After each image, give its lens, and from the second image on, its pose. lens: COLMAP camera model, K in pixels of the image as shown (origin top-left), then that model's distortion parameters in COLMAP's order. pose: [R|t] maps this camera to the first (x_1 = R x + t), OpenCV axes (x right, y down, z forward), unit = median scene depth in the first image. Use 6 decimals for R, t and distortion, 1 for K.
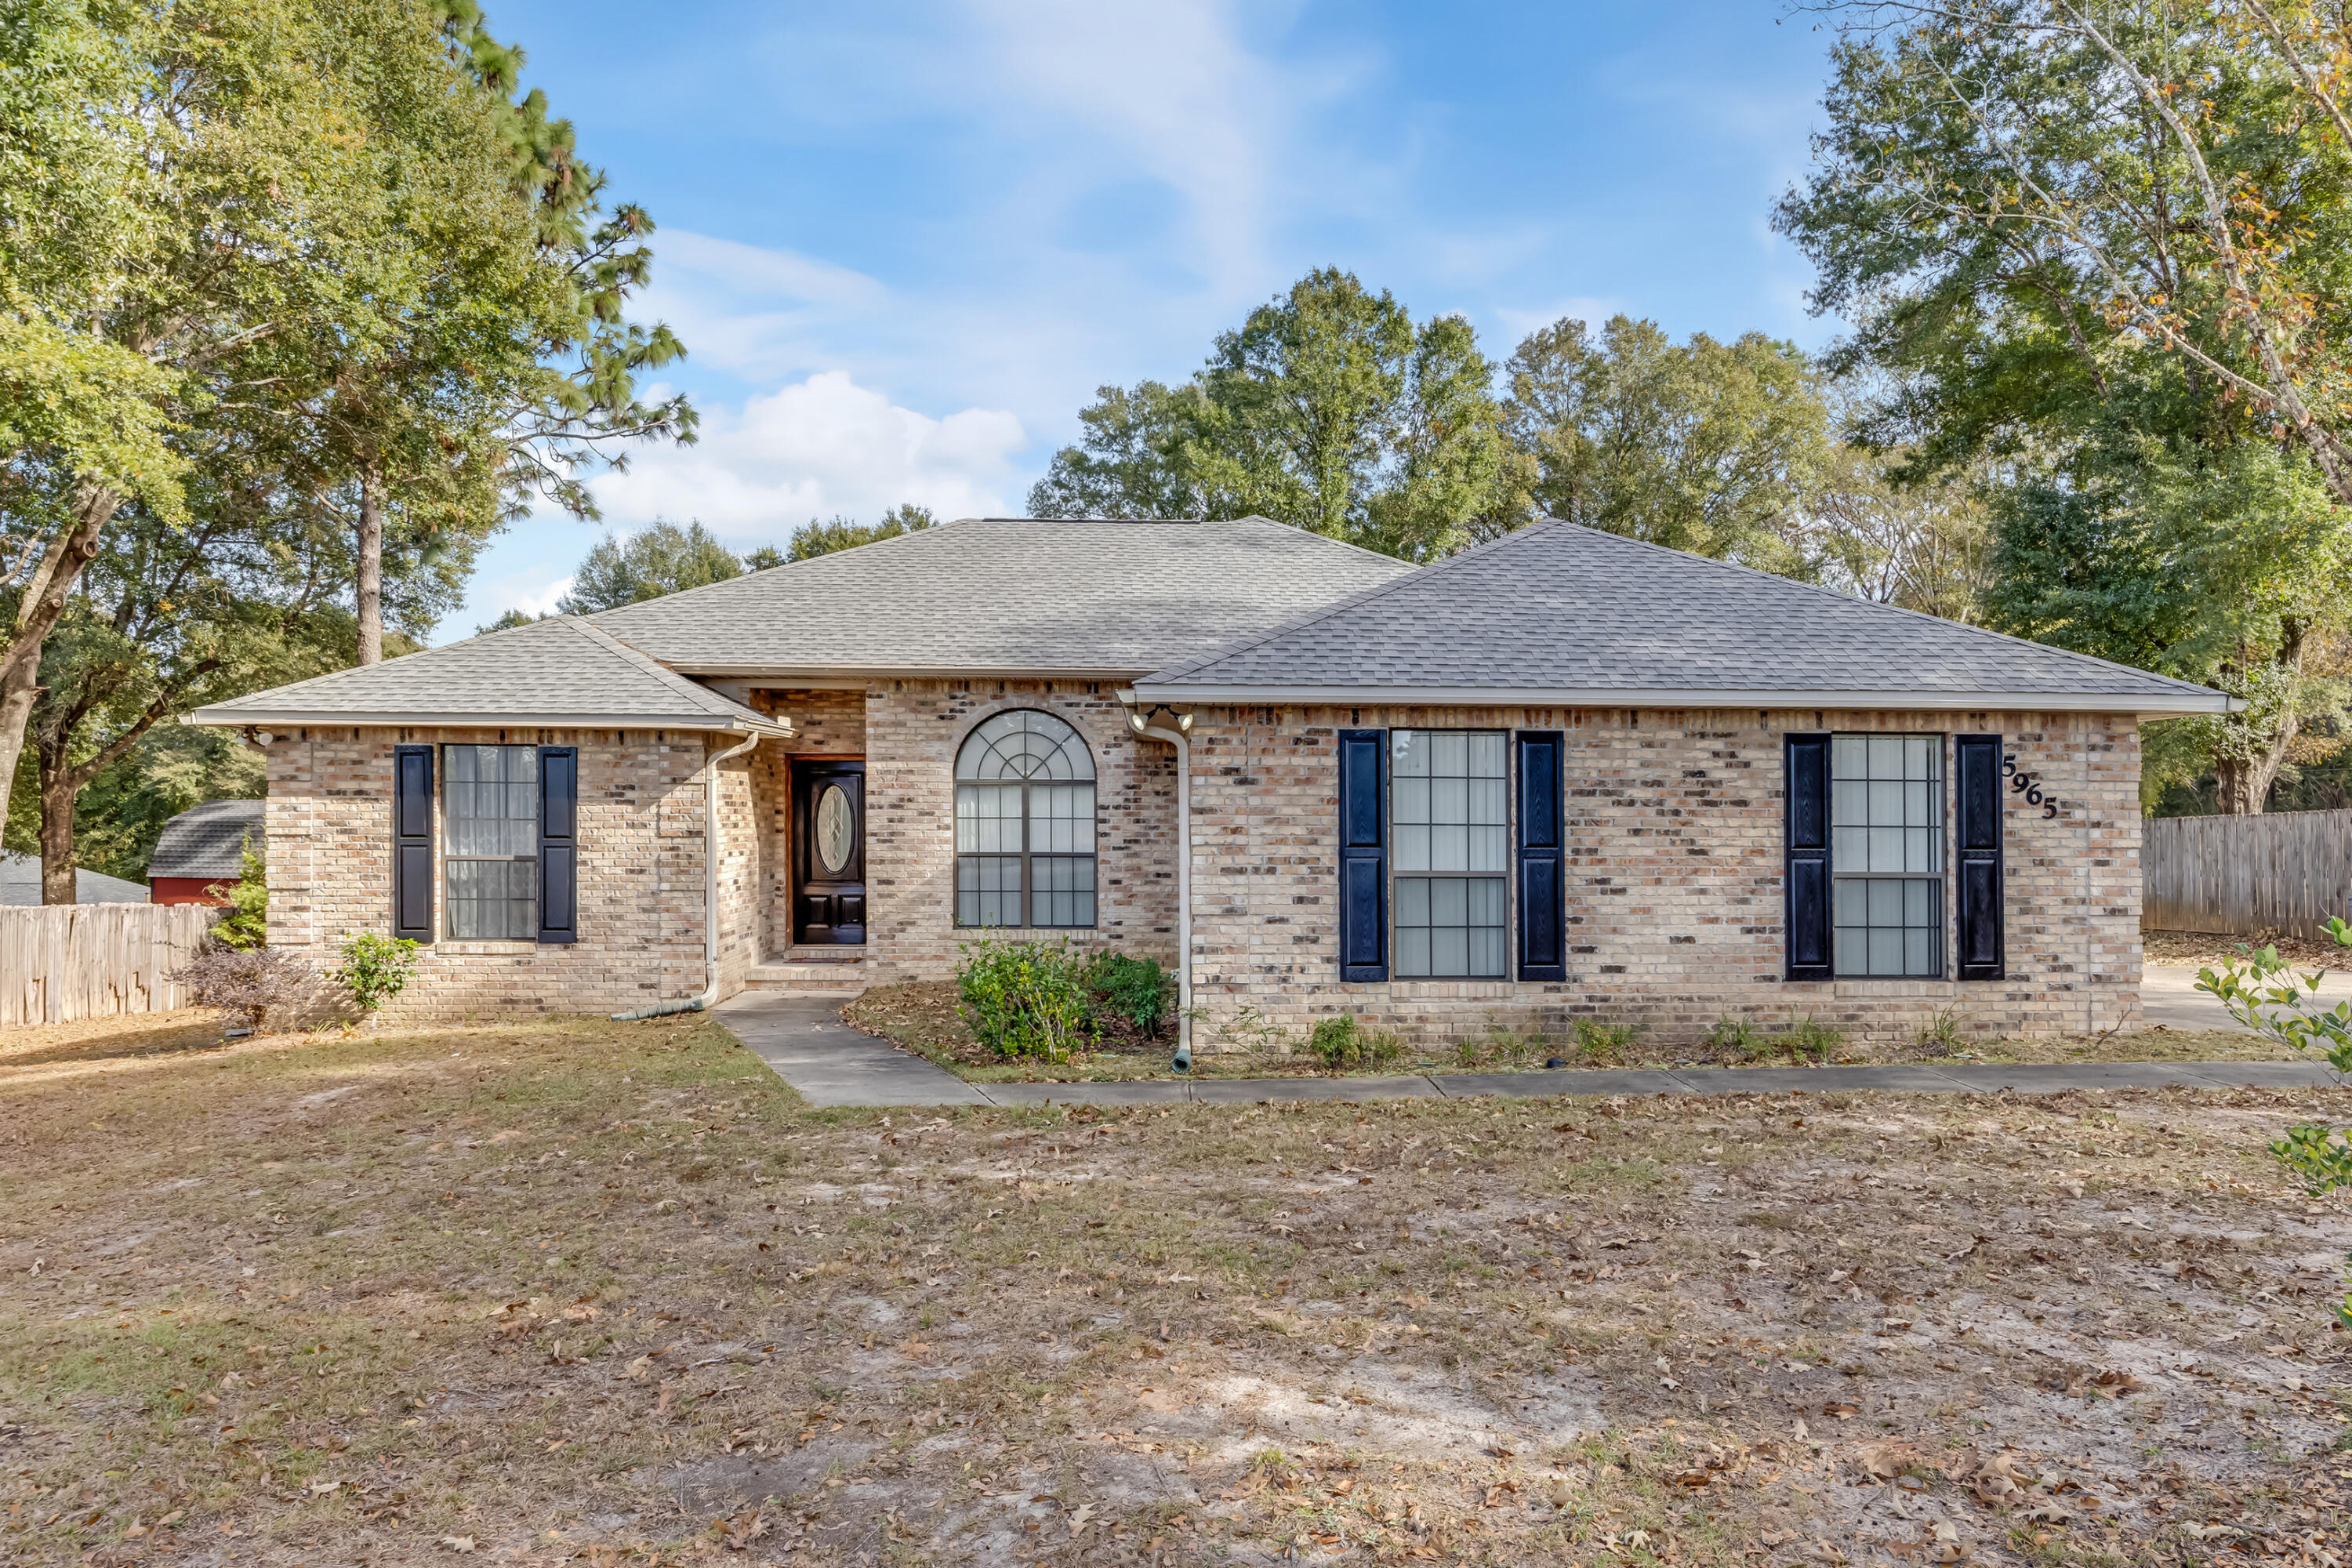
lens RADIAL K [[1486.7, 0, 1219.9], [0, 1486.7, 827.1], [0, 0, 1]] dist [-0.003930, 0.000375]
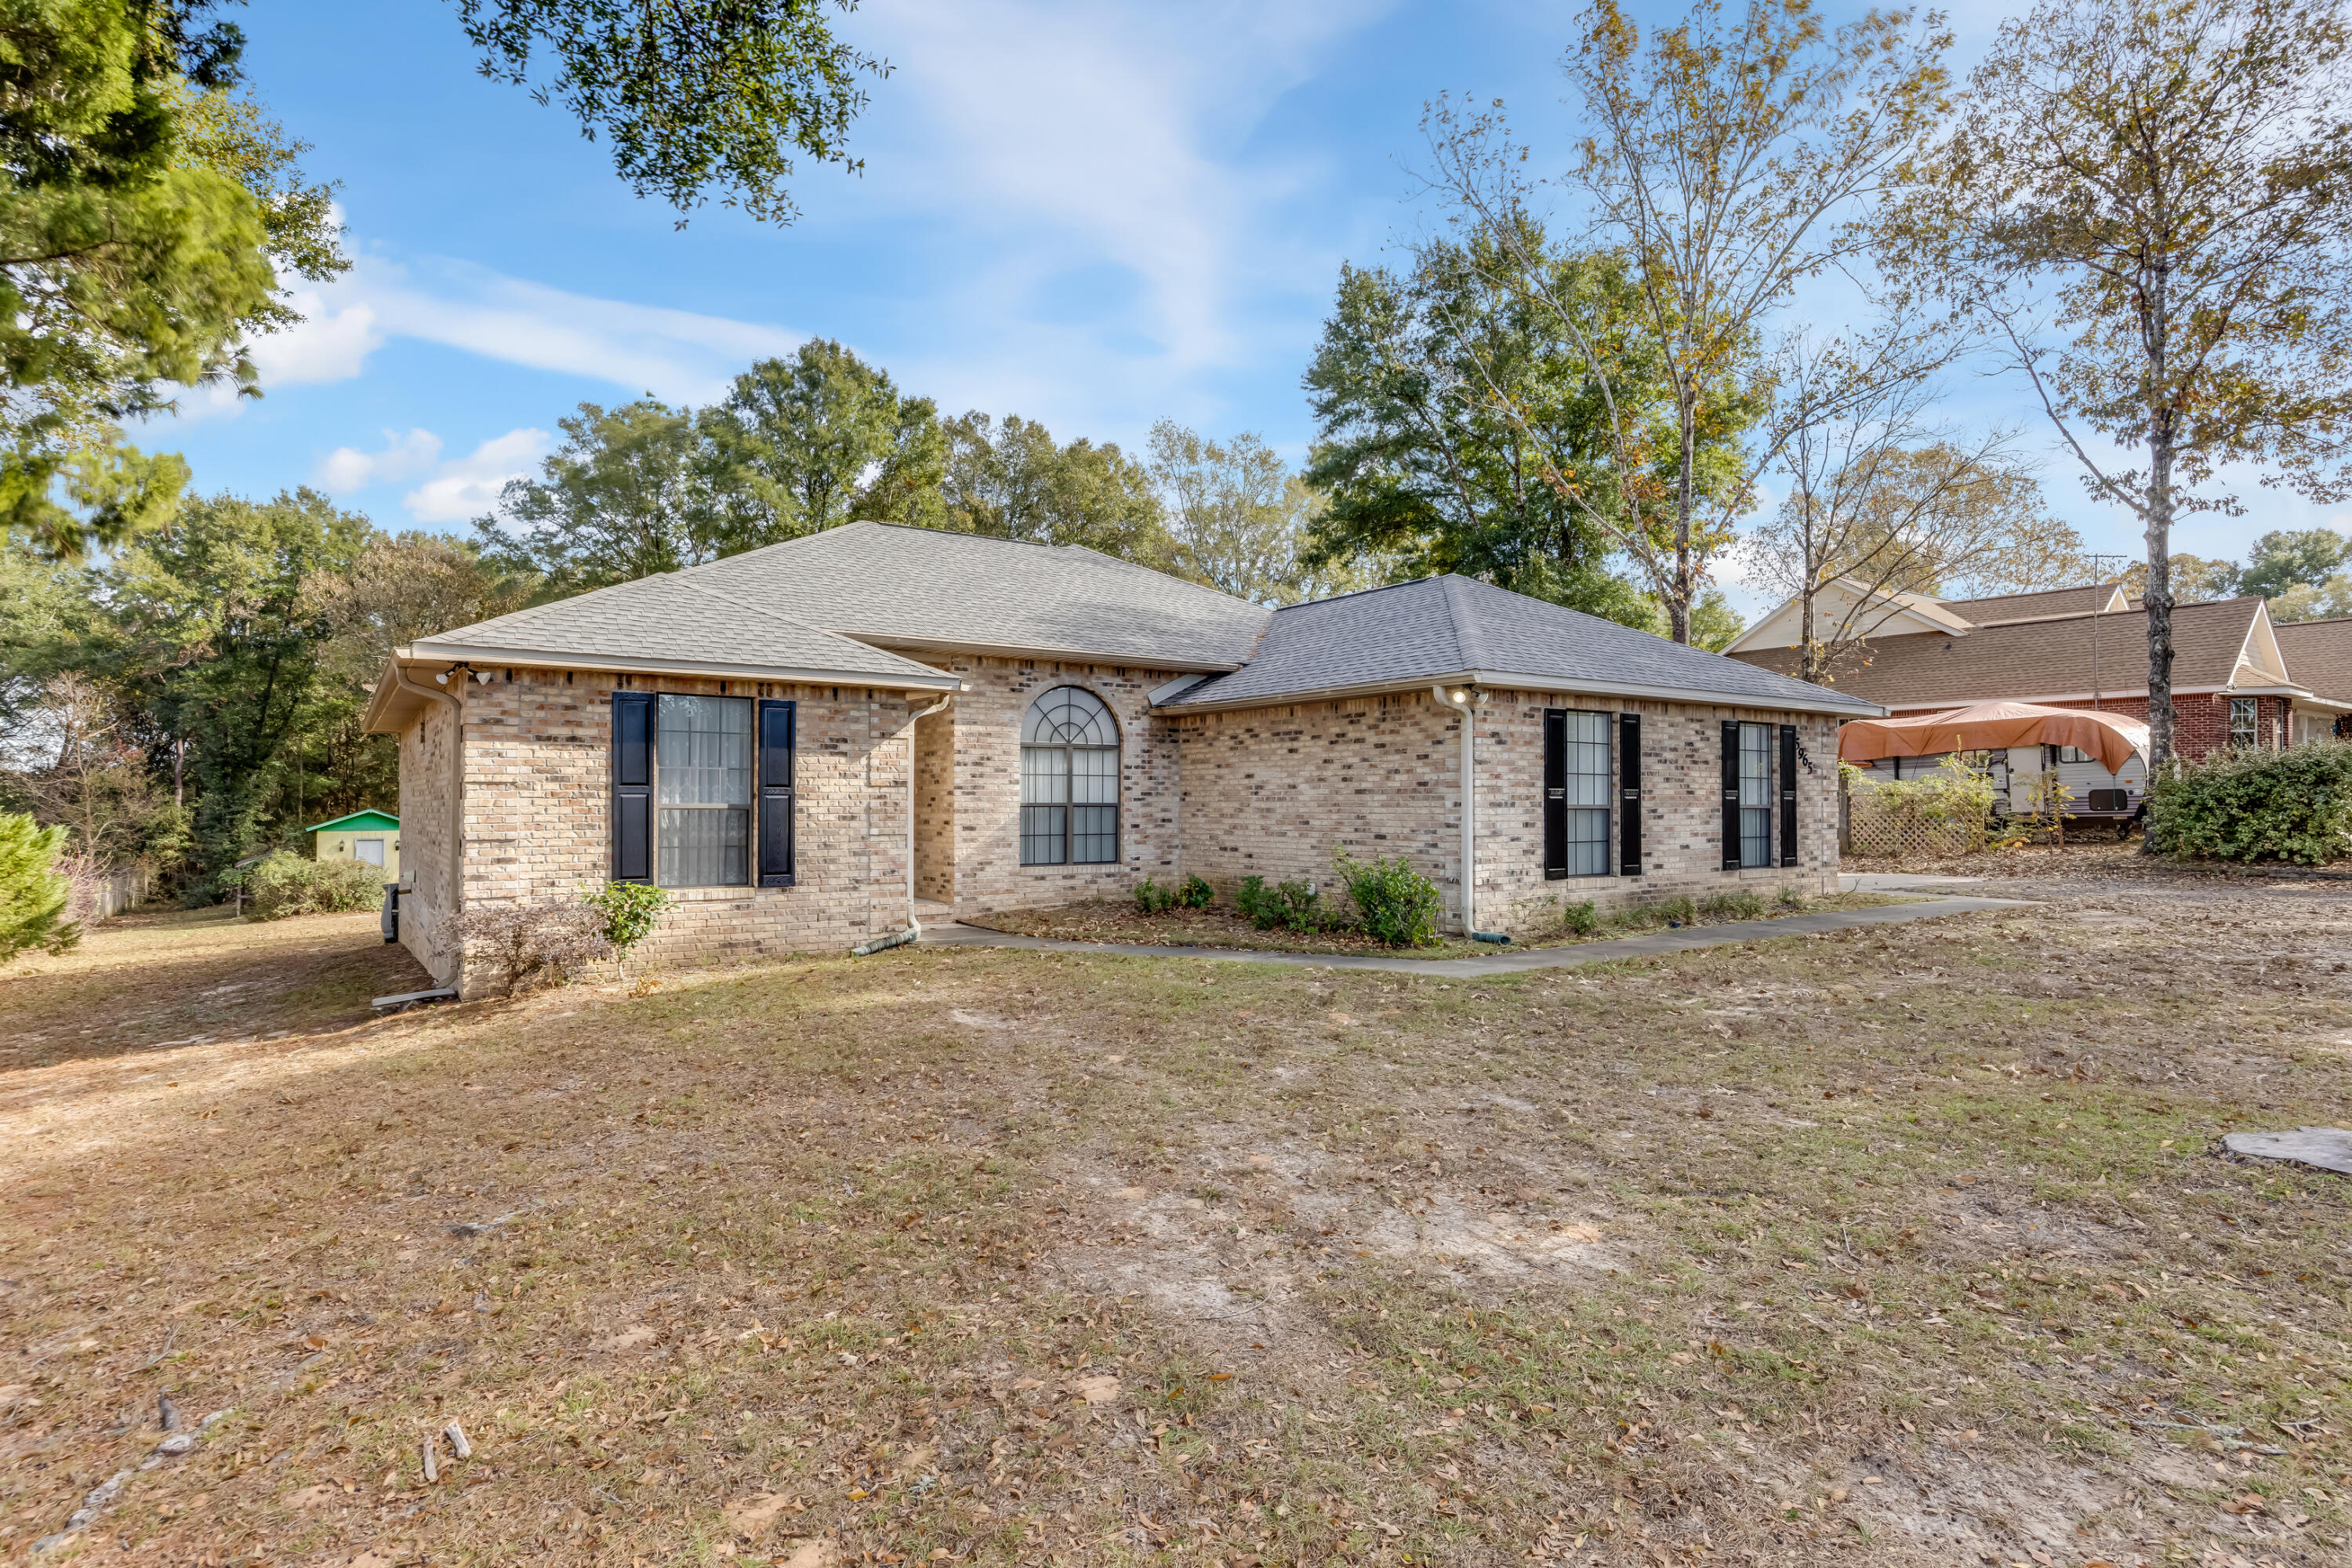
lens RADIAL K [[1142.1, 0, 1166.9], [0, 1142.1, 820.2], [0, 0, 1]] dist [-0.001438, 0.000799]
pose [[0.865125, -0.011232, 0.501430, -0.617946], [0.004559, 0.999884, 0.014532, 0.020618], [-0.501535, -0.010286, 0.865076, 0.163582]]
